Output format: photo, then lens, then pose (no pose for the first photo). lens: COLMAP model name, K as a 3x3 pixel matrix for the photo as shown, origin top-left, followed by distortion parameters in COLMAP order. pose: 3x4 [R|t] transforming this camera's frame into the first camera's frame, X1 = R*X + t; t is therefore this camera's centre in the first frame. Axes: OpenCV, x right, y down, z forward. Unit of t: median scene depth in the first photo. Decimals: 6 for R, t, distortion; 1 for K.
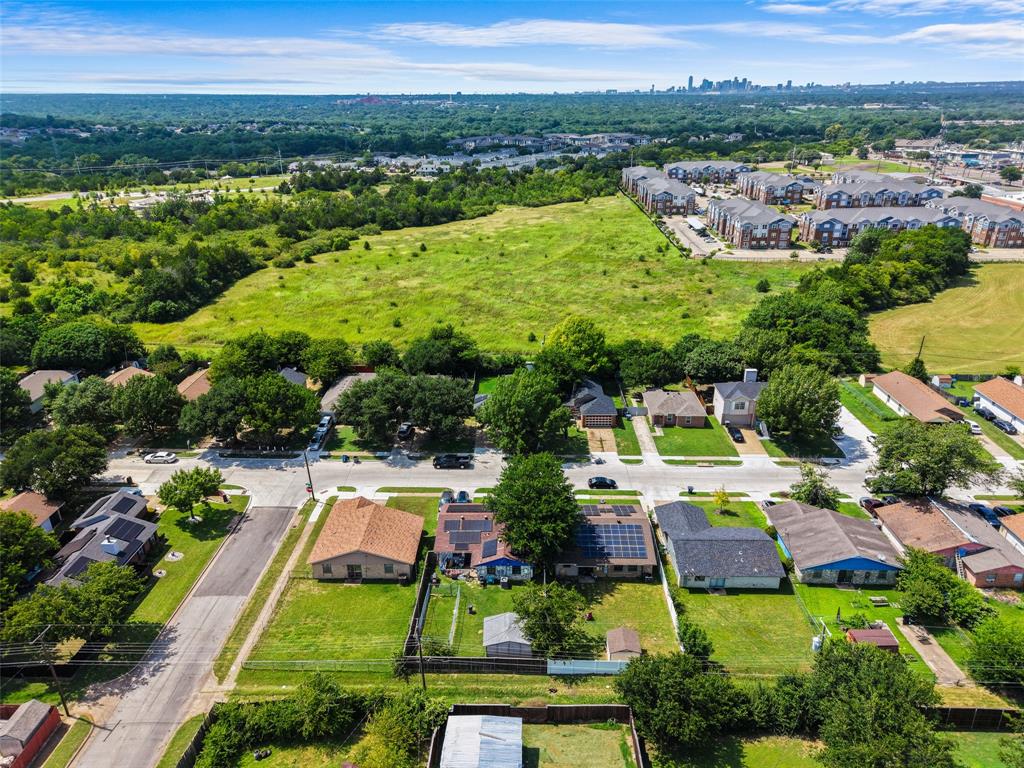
lens RADIAL K [[676.0, 0, 512.0], [0, 676.0, 384.0], [0, 0, 1]] dist [0.067129, -0.000626]
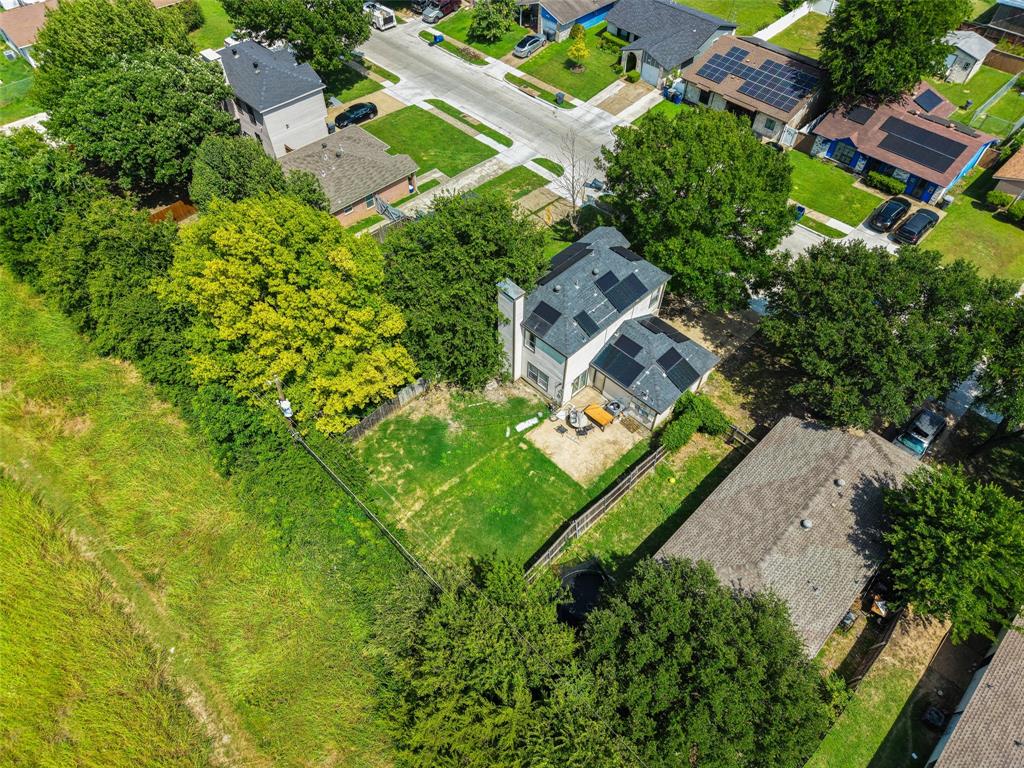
lens RADIAL K [[678.8, 0, 512.0], [0, 678.8, 384.0], [0, 0, 1]] dist [0.035609, 0.001321]
pose [[-0.715551, -0.540630, 0.442387, -0.151198], [0.268656, 0.371603, 0.888671, -0.324186], [-0.644834, 0.754739, -0.120657, 1.150972]]
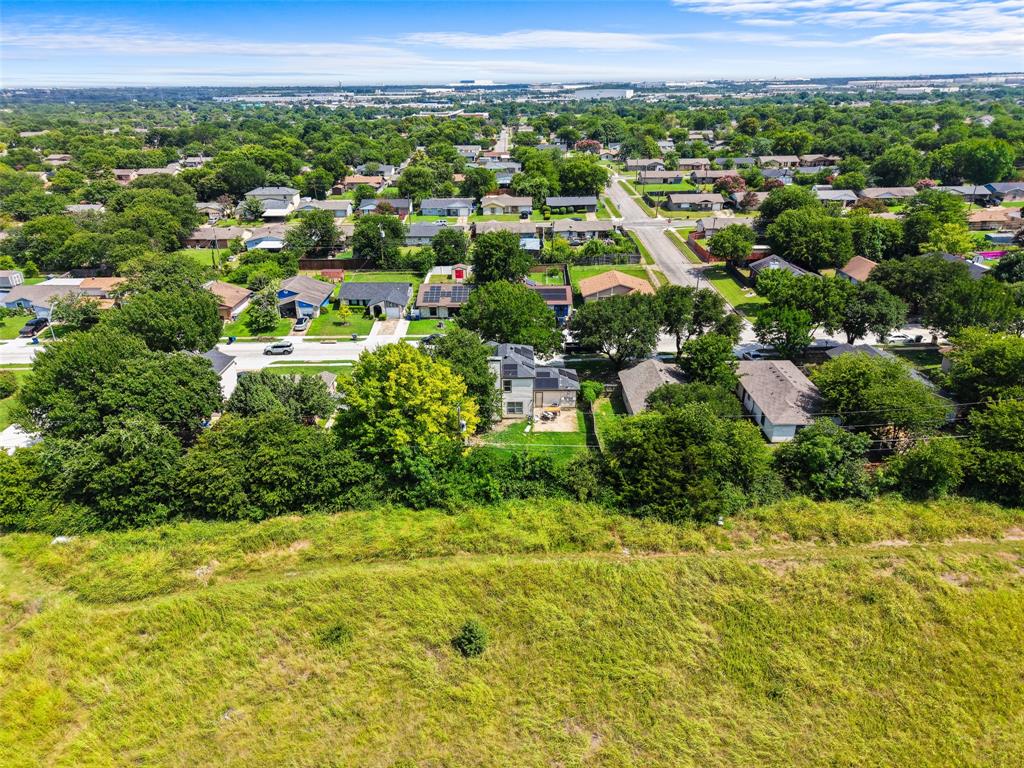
lens RADIAL K [[678.8, 0, 512.0], [0, 678.8, 384.0], [0, 0, 1]] dist [0.035609, 0.001321]
pose [[-0.999993, 0.002714, -0.002716, 0.017145], [-0.000290, 0.651745, 0.758438, -0.564015], [0.003829, 0.758433, -0.651739, 1.556205]]
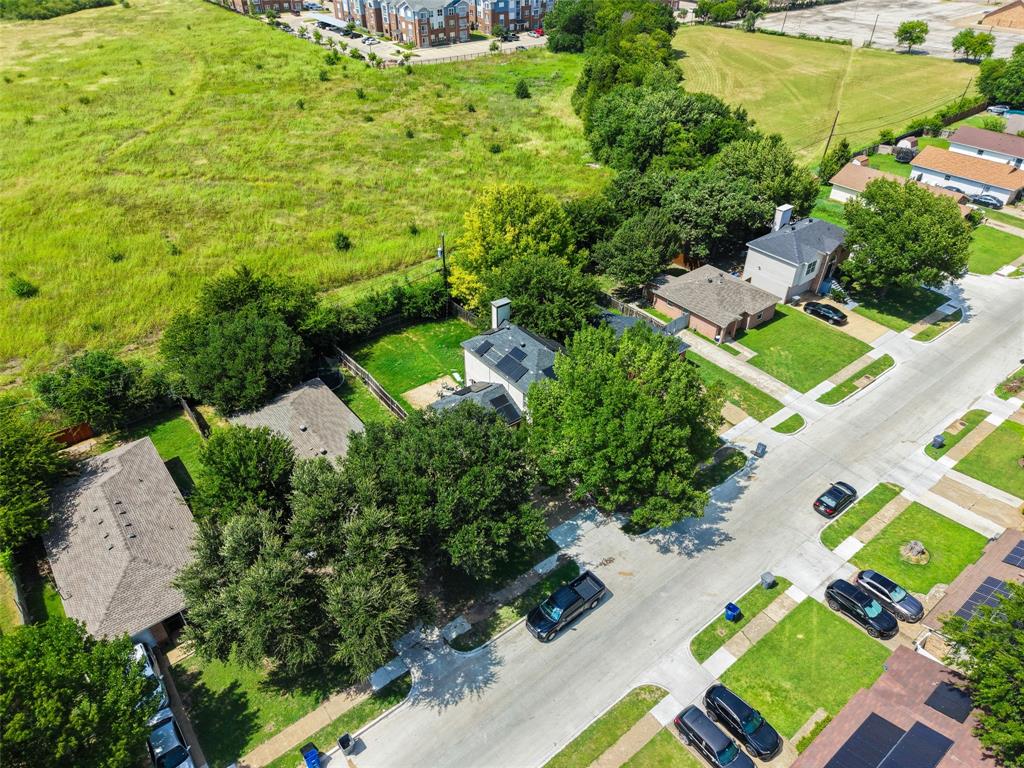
lens RADIAL K [[678.8, 0, 512.0], [0, 678.8, 384.0], [0, 0, 1]] dist [0.035609, 0.001321]
pose [[0.777204, -0.372892, 0.506858, -0.252617], [0.244733, 0.921208, 0.302459, -0.131539], [-0.579707, -0.111028, 0.807226, 0.638642]]
